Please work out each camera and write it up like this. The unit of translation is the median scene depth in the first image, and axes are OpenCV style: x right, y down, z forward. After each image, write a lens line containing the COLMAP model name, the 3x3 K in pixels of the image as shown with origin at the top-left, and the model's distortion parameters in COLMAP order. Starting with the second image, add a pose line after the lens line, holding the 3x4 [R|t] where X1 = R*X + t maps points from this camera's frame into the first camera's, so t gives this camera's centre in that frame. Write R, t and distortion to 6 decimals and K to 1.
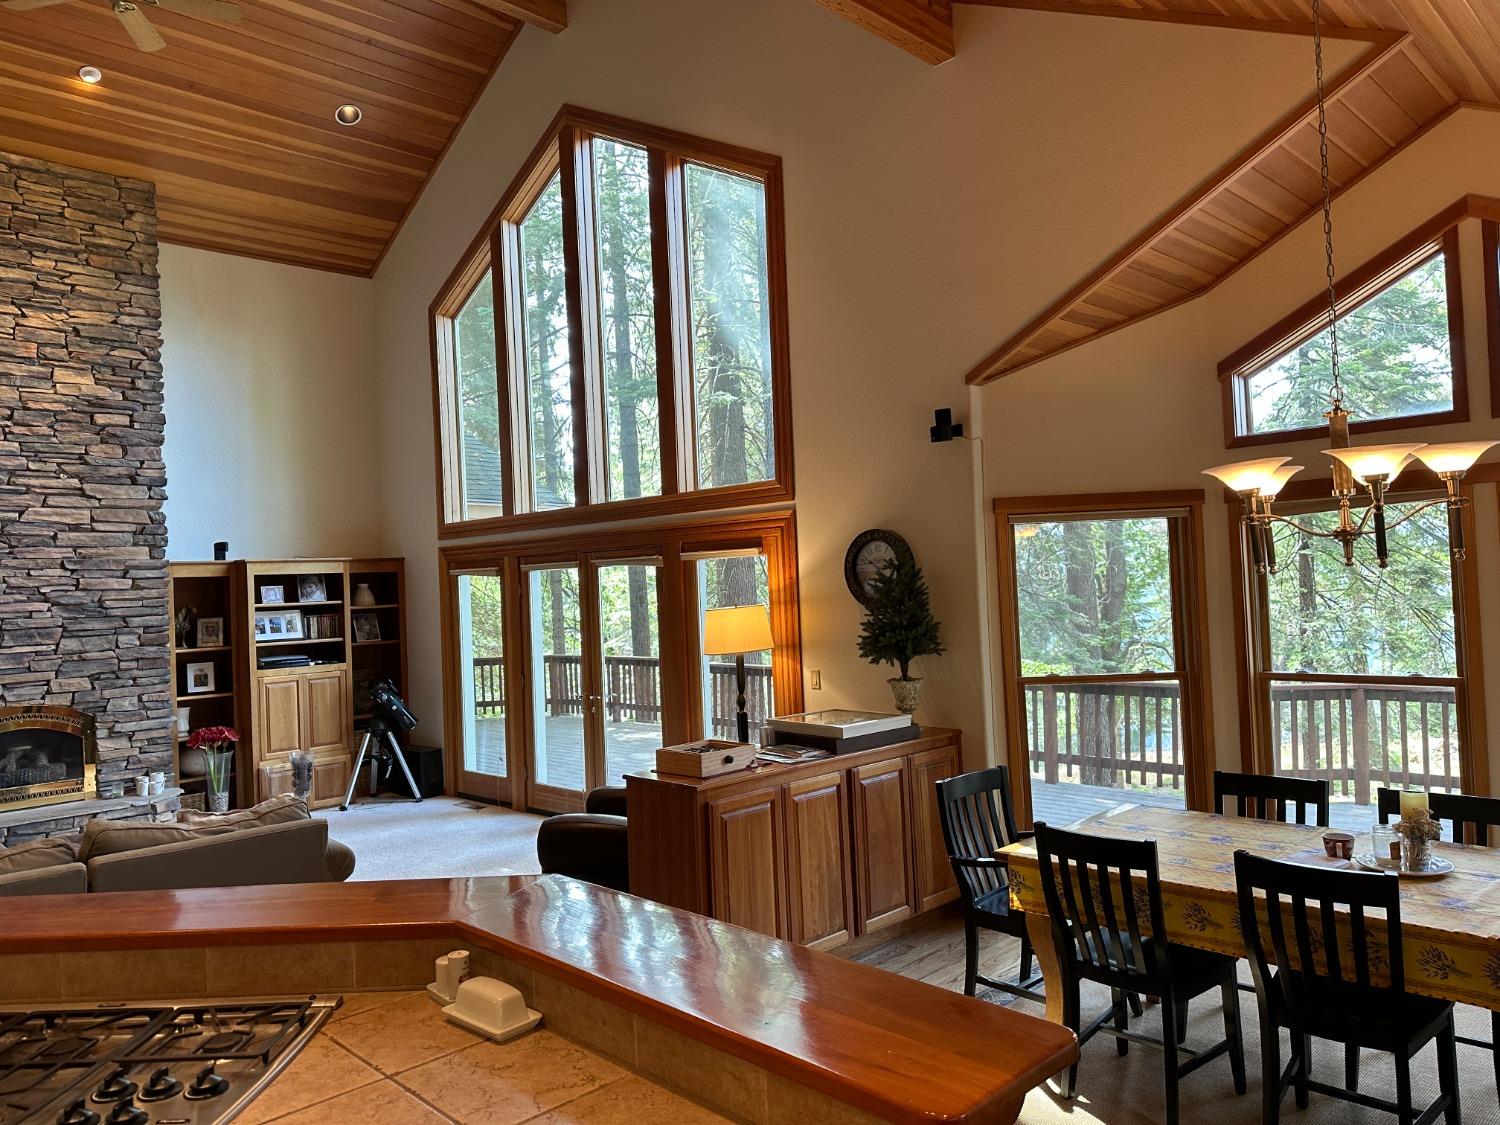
lens RADIAL K [[1046.6, 0, 739.9], [0, 1046.6, 557.3], [0, 0, 1]] dist [0.056886, -0.073557]
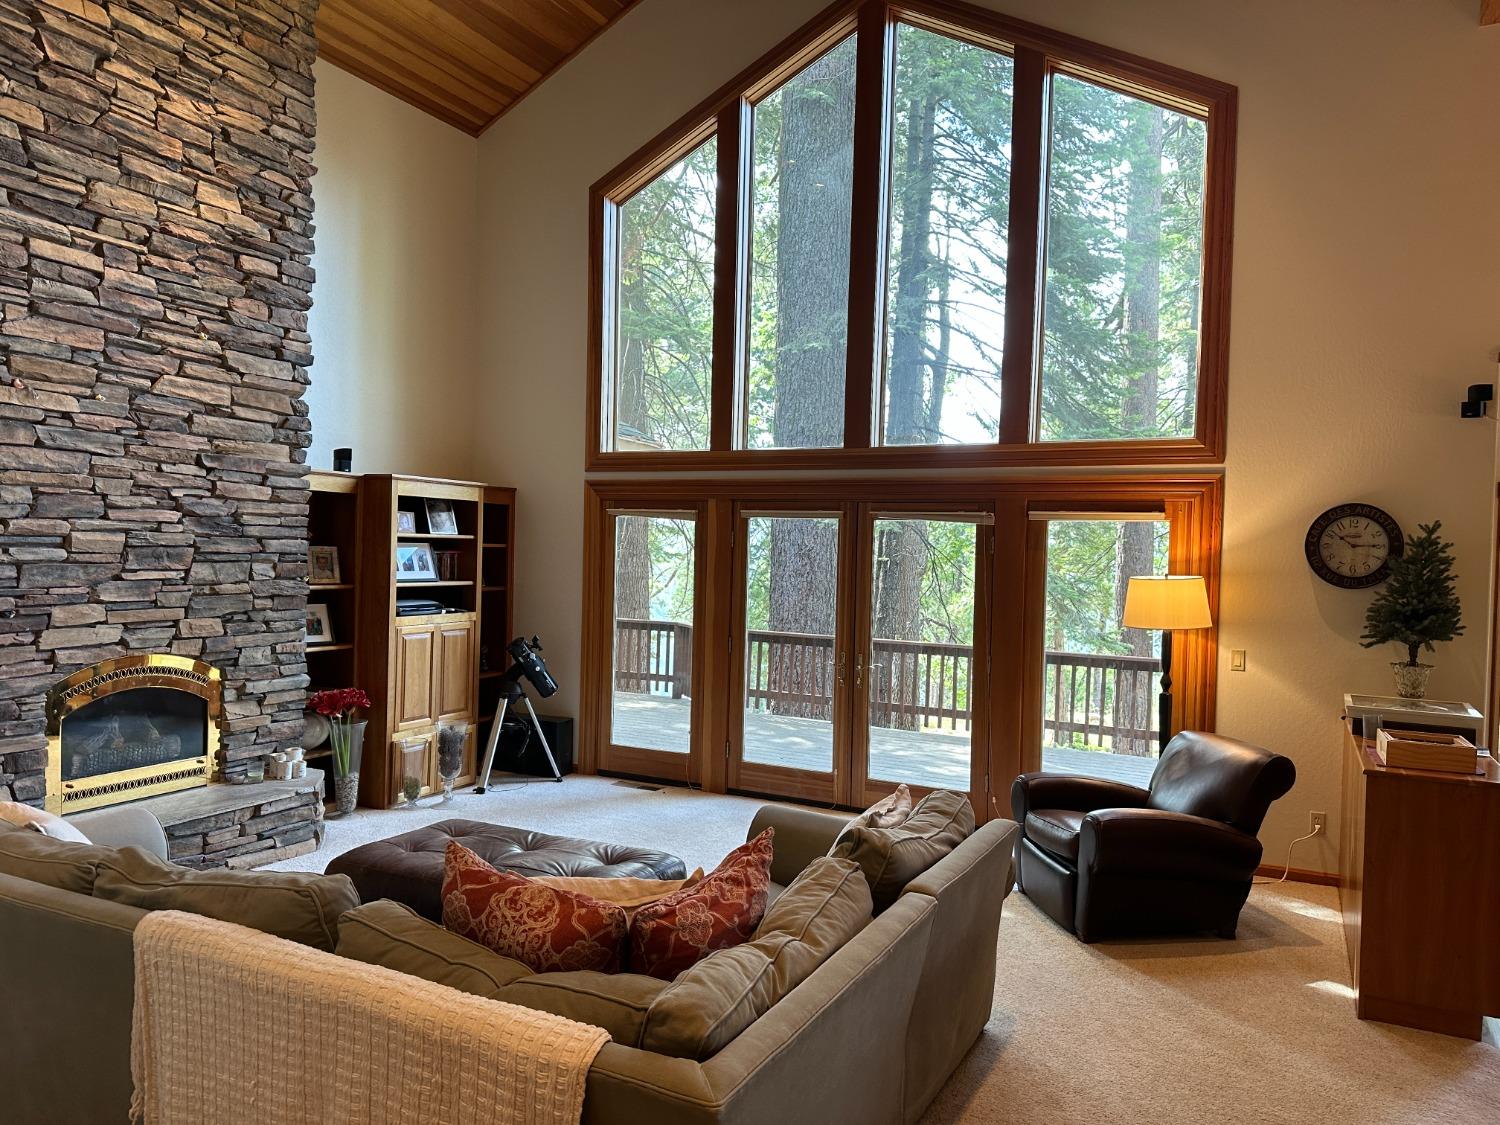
lens RADIAL K [[1046.6, 0, 749.1], [0, 1046.6, 566.8], [0, 0, 1]] dist [0.056886, -0.073557]
pose [[0.945688, 0.059557, 0.319573, -0.540730], [-0.072860, 0.996896, 0.029824, 0.032267], [-0.316805, -0.051488, 0.947092, 0.212041]]
